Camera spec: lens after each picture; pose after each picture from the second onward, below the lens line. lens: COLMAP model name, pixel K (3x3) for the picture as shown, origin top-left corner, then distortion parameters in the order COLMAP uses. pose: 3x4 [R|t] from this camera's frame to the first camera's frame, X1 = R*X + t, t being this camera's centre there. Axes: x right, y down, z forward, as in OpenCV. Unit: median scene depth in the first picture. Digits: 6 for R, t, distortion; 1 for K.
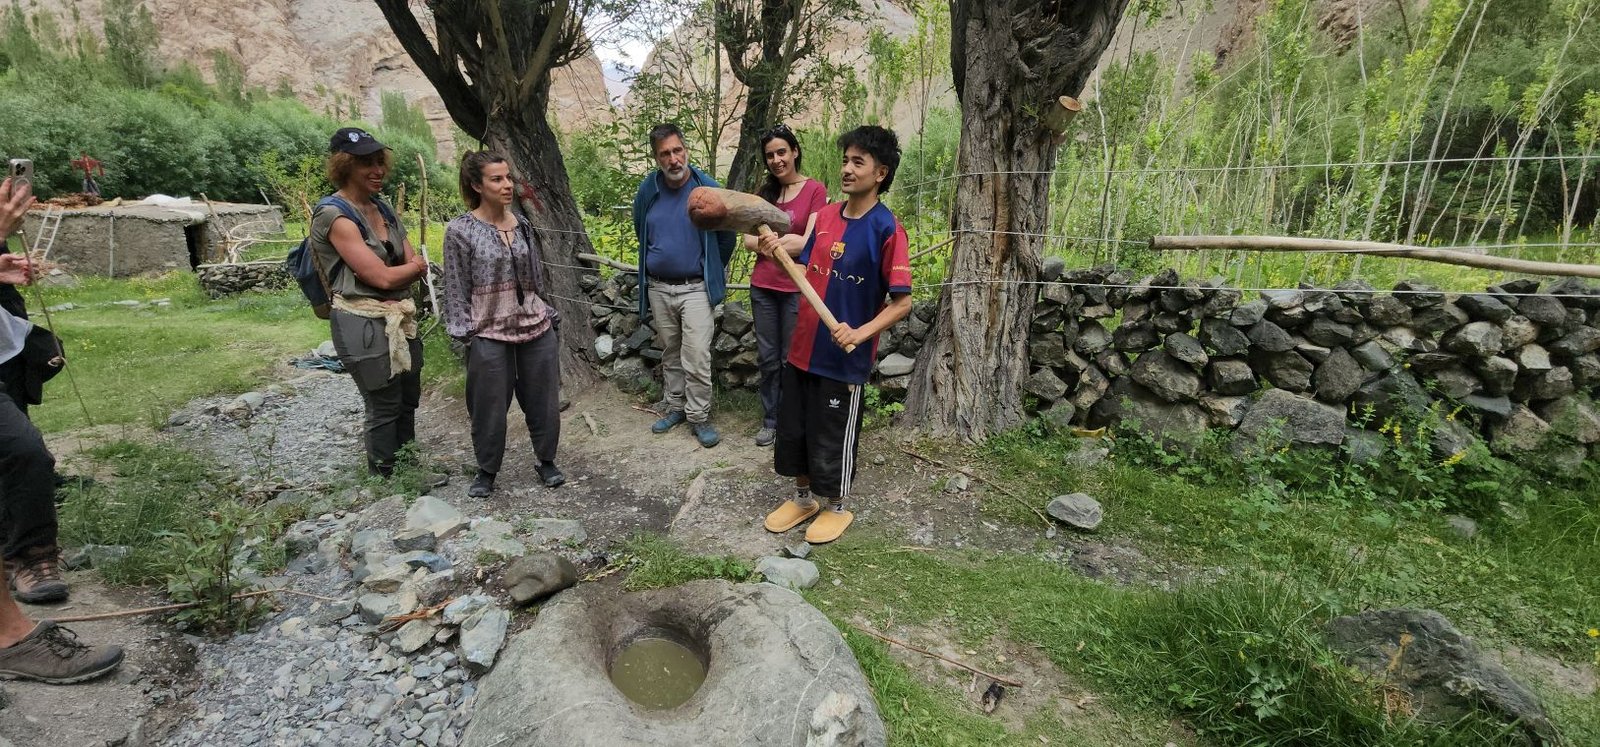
lens RADIAL K [[663.0, 0, 800.0], [0, 663.0, 373.5], [0, 0, 1]] dist [0.015703, -0.008501]
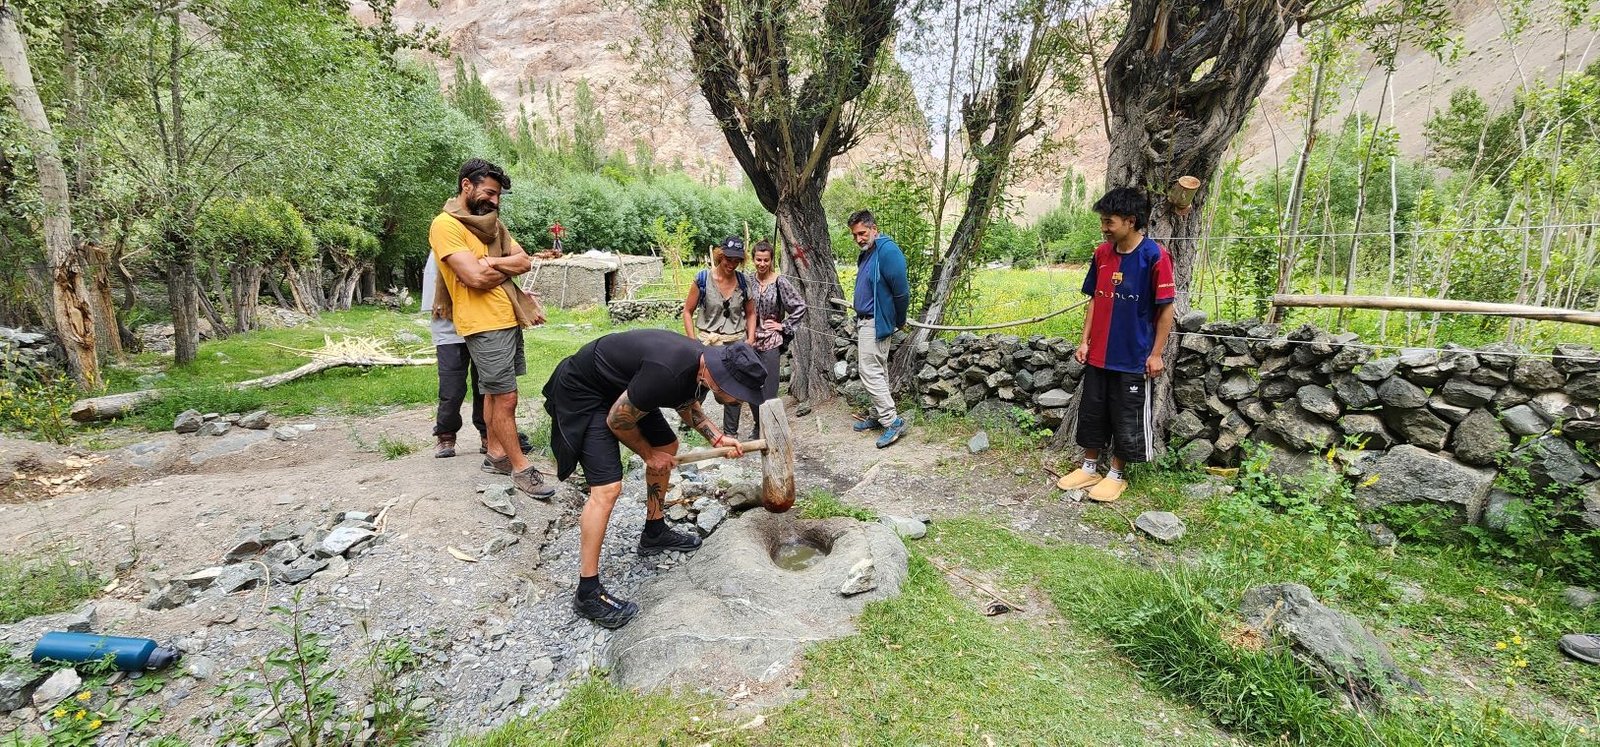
lens RADIAL K [[696.0, 0, 796.6], [0, 696.0, 383.2], [0, 0, 1]] dist [-0.002983, -0.000284]
pose [[0.892392, 0.073846, -0.445179, 0.312216], [-0.098460, 0.994614, -0.032384, 0.050245], [0.440389, 0.072731, 0.894856, -0.336274]]
